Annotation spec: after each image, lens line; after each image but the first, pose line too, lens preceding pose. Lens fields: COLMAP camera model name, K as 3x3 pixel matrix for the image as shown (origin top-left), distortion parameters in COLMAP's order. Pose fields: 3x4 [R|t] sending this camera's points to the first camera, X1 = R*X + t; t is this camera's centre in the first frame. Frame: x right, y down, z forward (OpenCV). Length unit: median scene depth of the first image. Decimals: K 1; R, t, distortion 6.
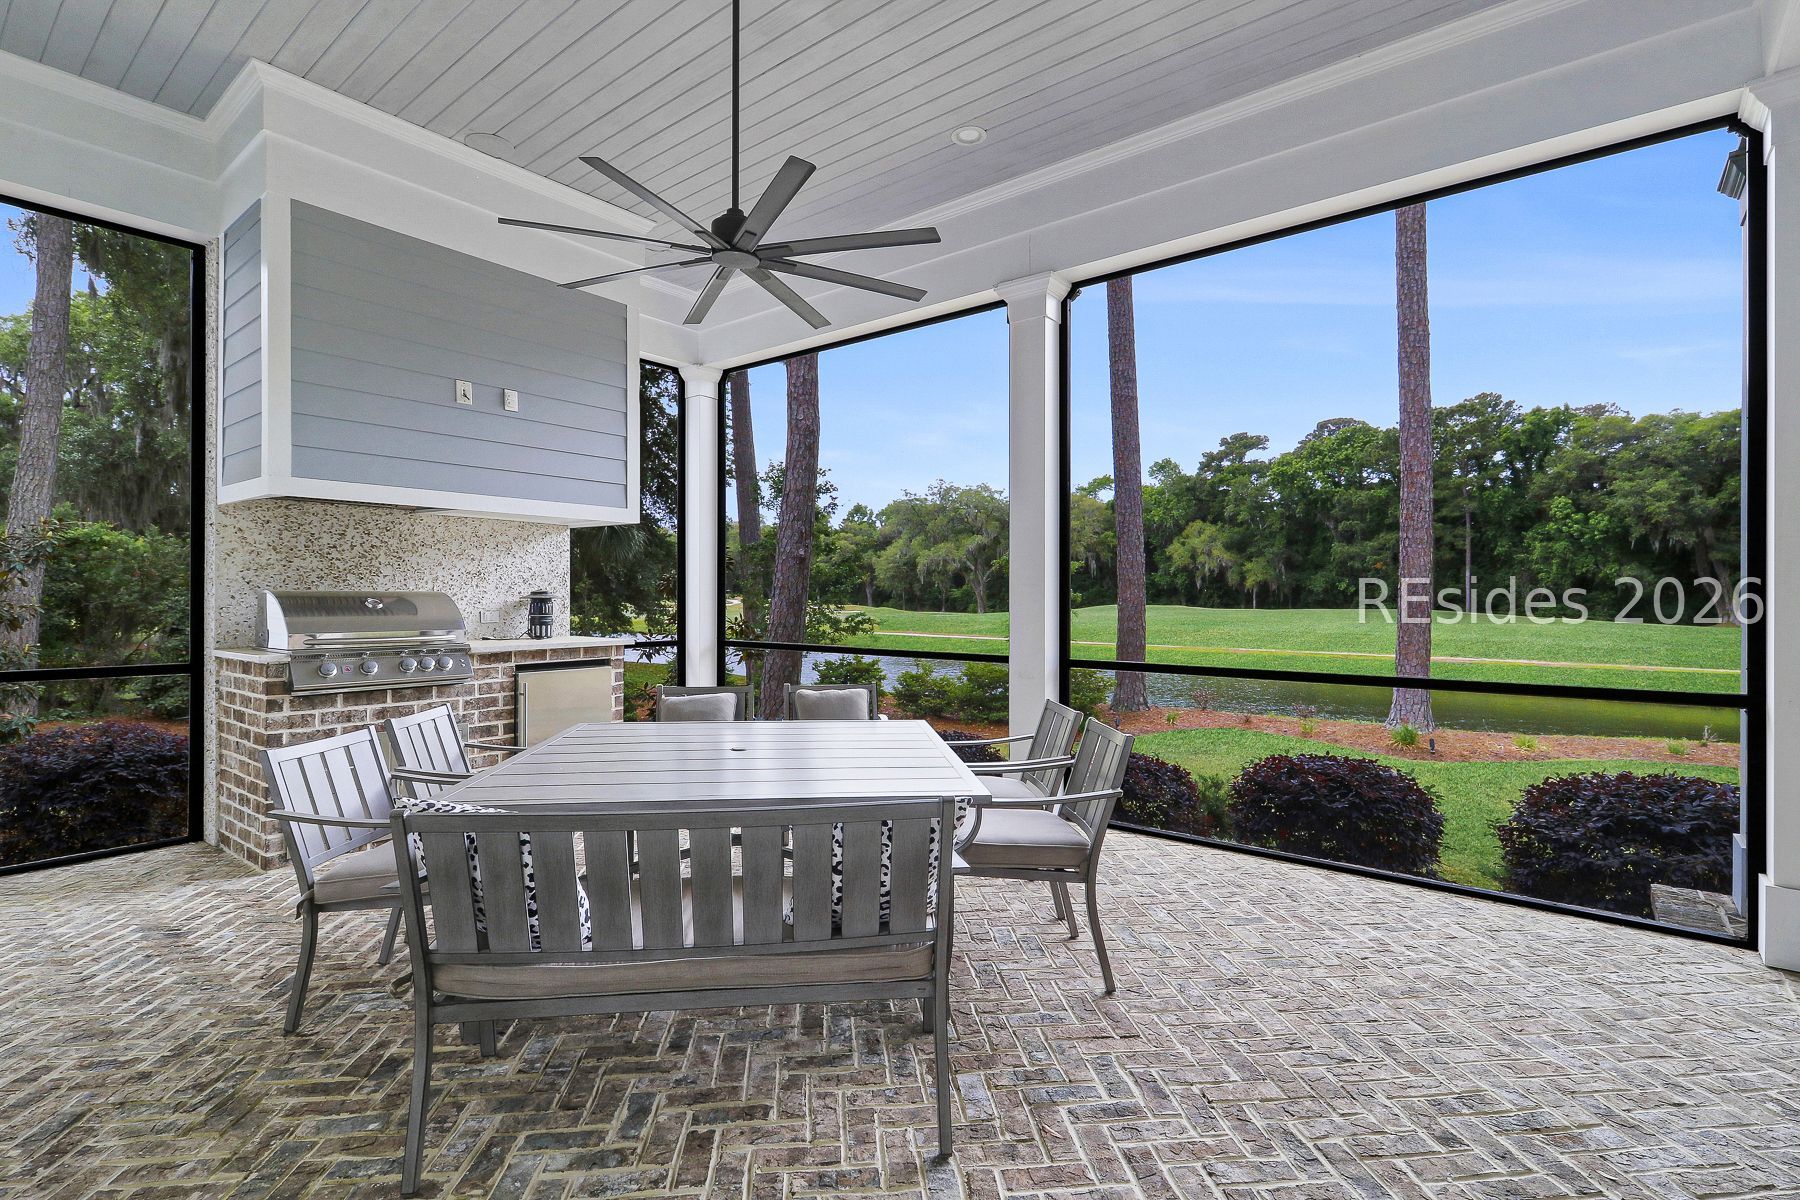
lens RADIAL K [[839.7, 0, 903.9], [0, 839.7, 601.8], [0, 0, 1]] dist [0.015402, -0.001698]
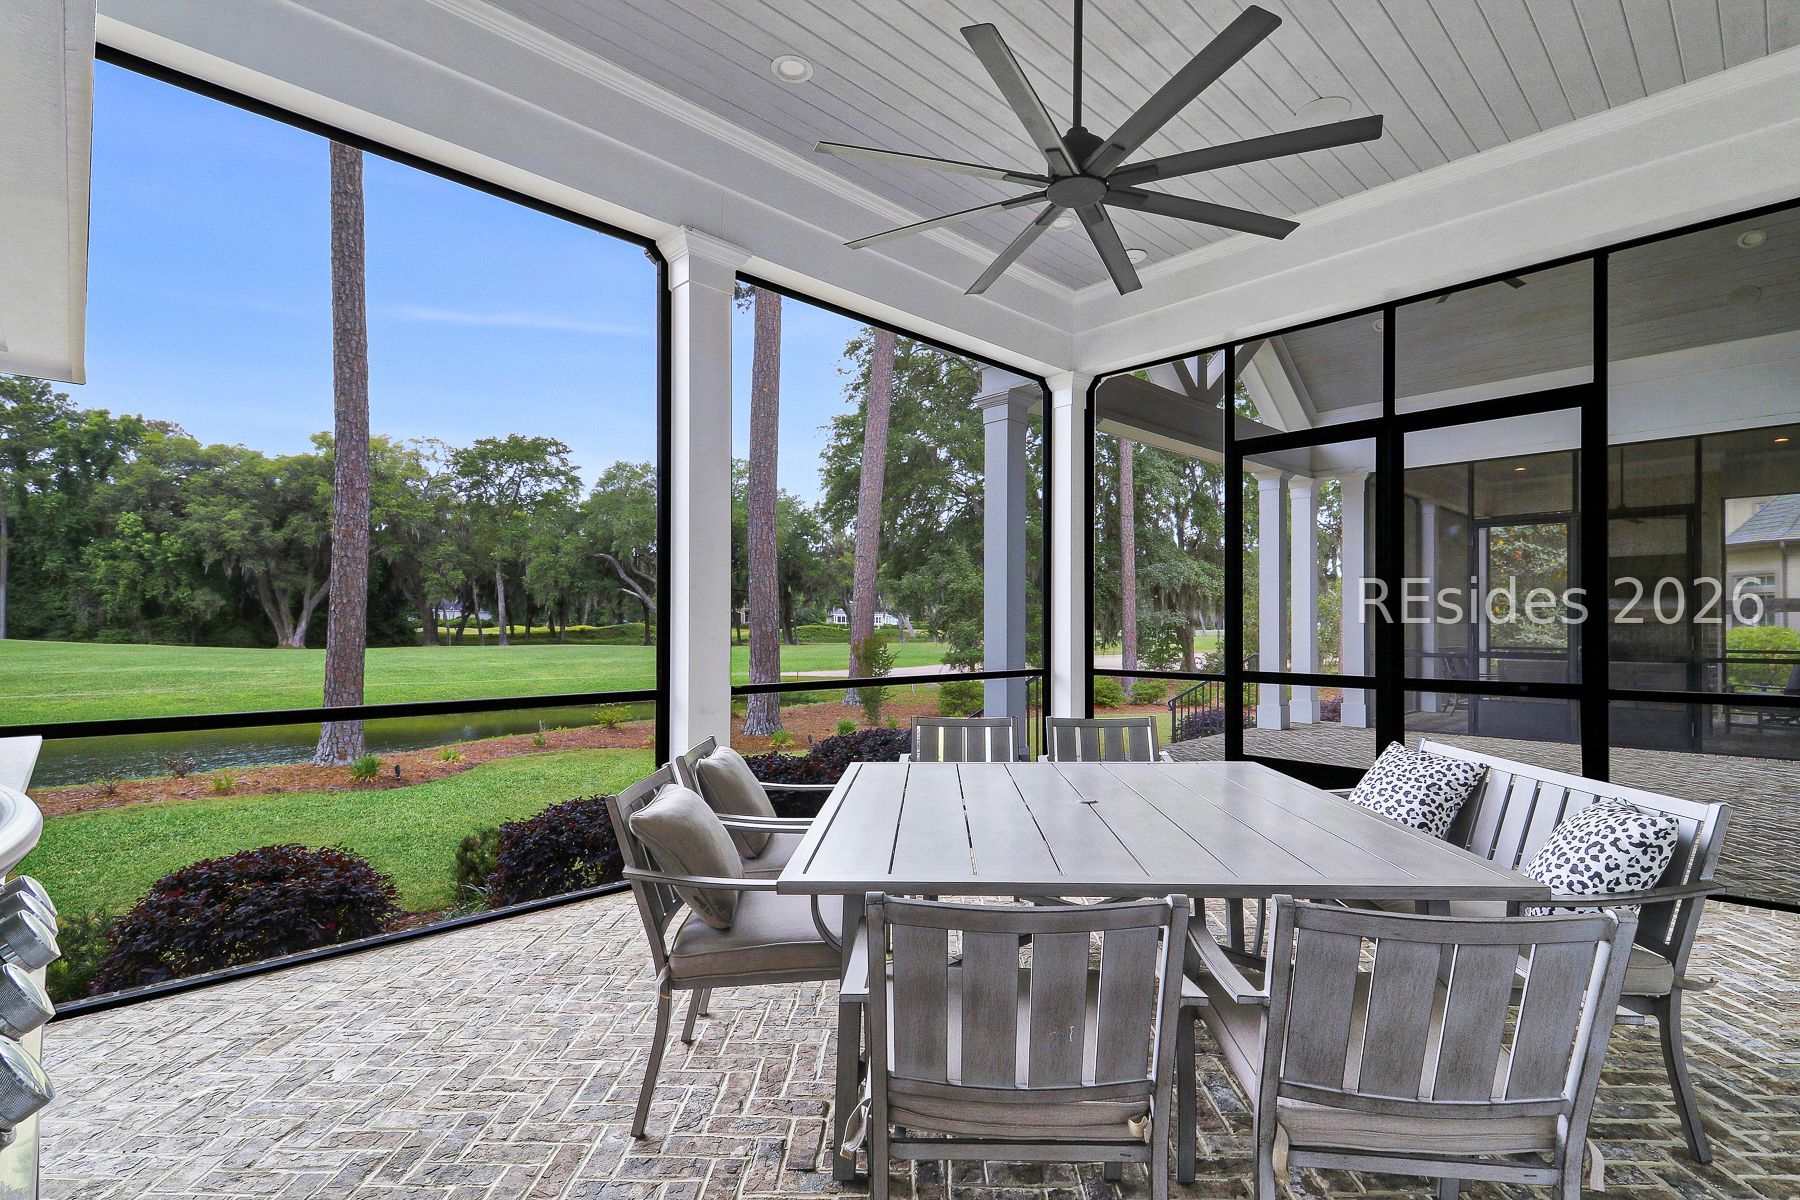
lens RADIAL K [[839.7, 0, 911.1], [0, 839.7, 622.0], [0, 0, 1]] dist [0.015402, -0.001698]
pose [[0.130742, 0.002204, 0.991414, -0.029444], [0.001308, 0.999996, -0.002395, -0.001587], [-0.991416, 0.001610, 0.130738, 0.037149]]
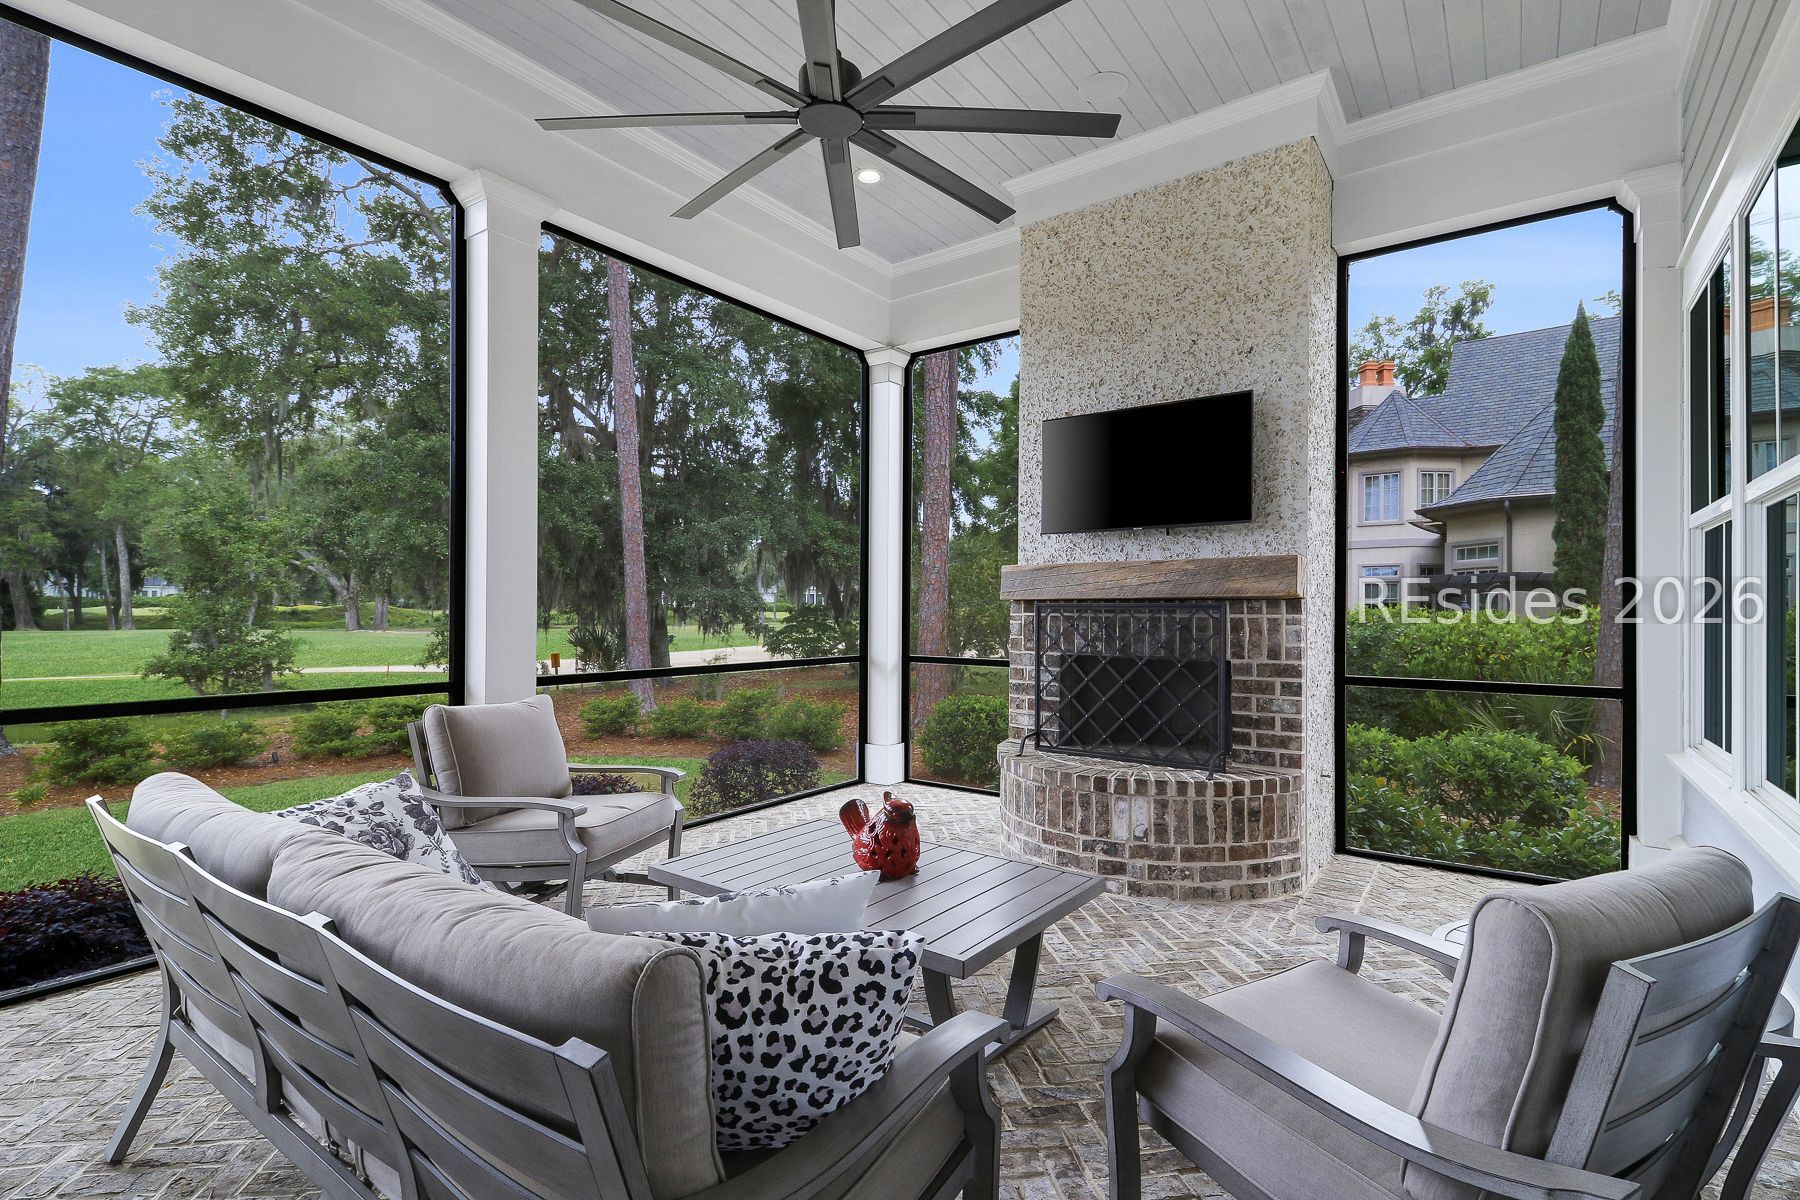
lens RADIAL K [[839.7, 0, 902.3], [0, 839.7, 590.7], [0, 0, 1]] dist [0.015402, -0.001698]
pose [[-0.032525, 0.020095, 0.999269, 0.100663], [-0.004846, 0.999783, -0.020263, -0.000569], [-0.999459, -0.005501, -0.032421, -0.069799]]
